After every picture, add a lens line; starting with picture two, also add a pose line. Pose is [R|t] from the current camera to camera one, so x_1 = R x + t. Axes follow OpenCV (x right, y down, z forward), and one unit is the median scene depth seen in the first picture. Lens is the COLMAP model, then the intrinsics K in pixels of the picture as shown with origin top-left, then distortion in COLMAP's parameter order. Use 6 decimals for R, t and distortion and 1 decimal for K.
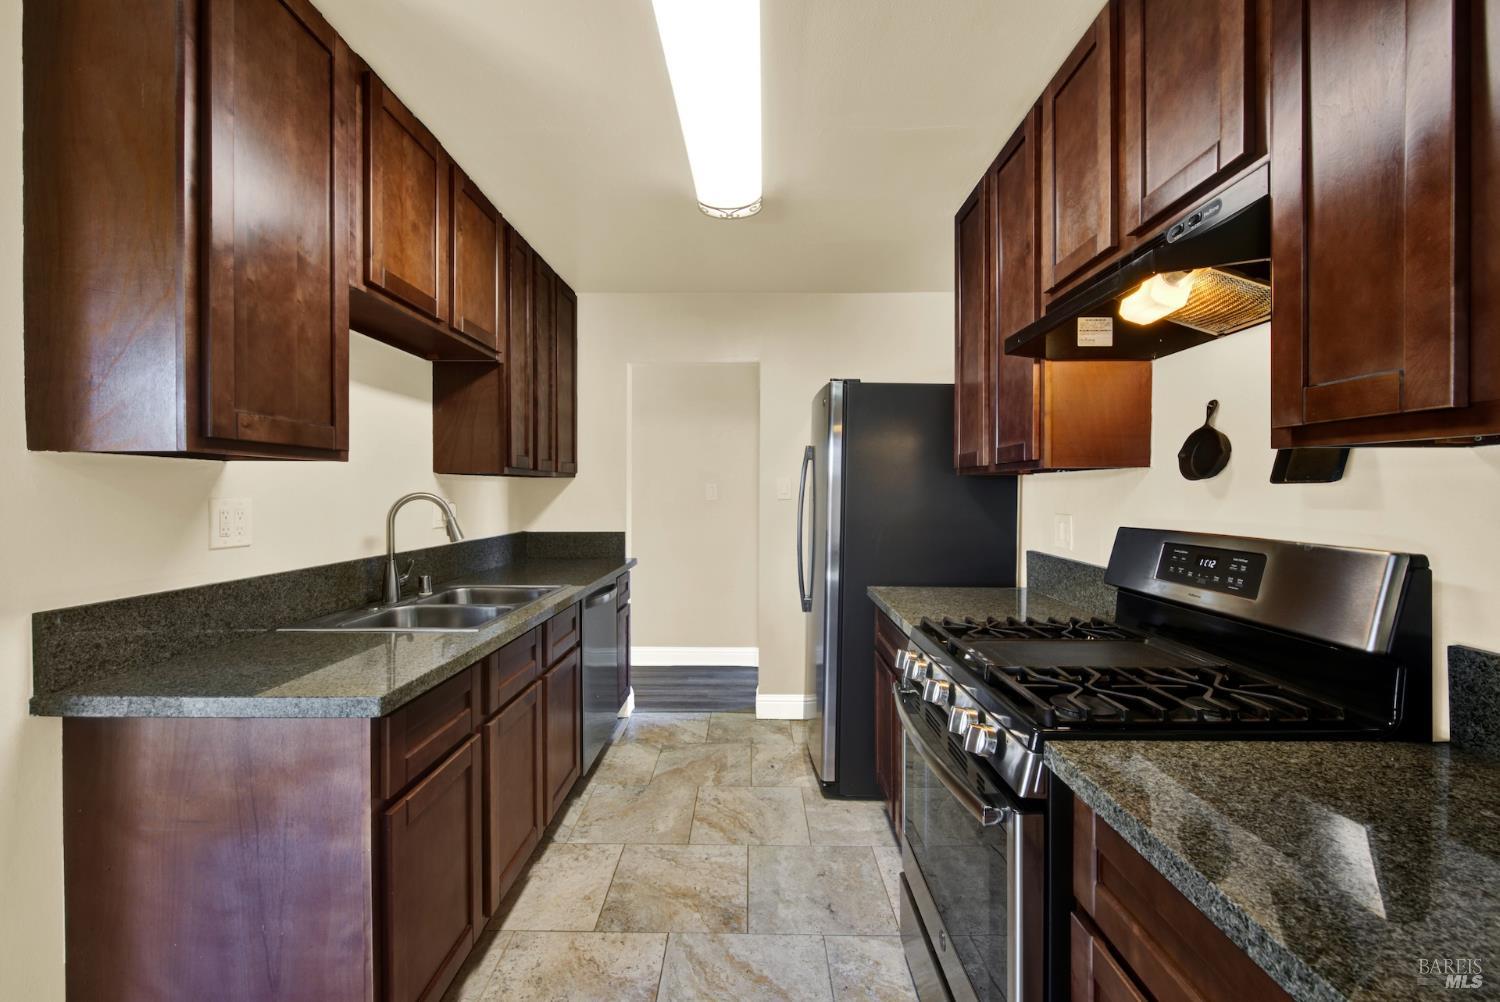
lens RADIAL K [[595.1, 0, 745.1], [0, 595.1, 501.2], [0, 0, 1]] dist [-0.000684, -0.000892]
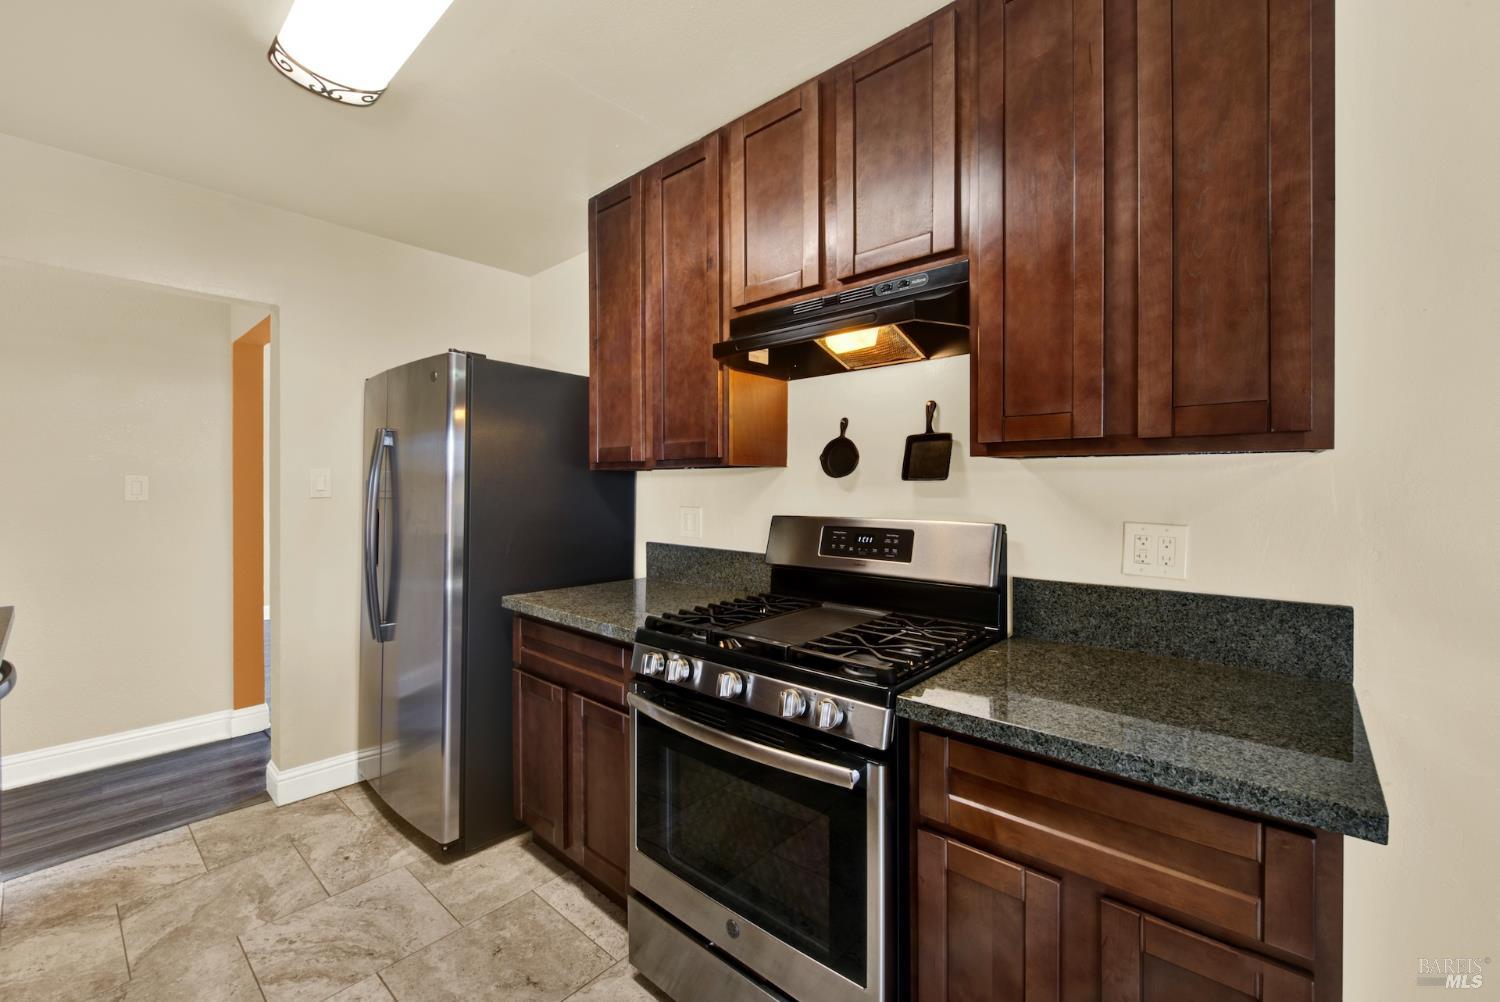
lens RADIAL K [[599.9, 0, 748.3], [0, 599.9, 497.7], [0, 0, 1]] dist [0.000859, -0.000606]
pose [[0.667155, -0.013892, 0.744789, -0.229653], [0.013656, 0.999886, 0.006417, -0.001377], [-0.744794, 0.005890, 0.667269, 0.167160]]
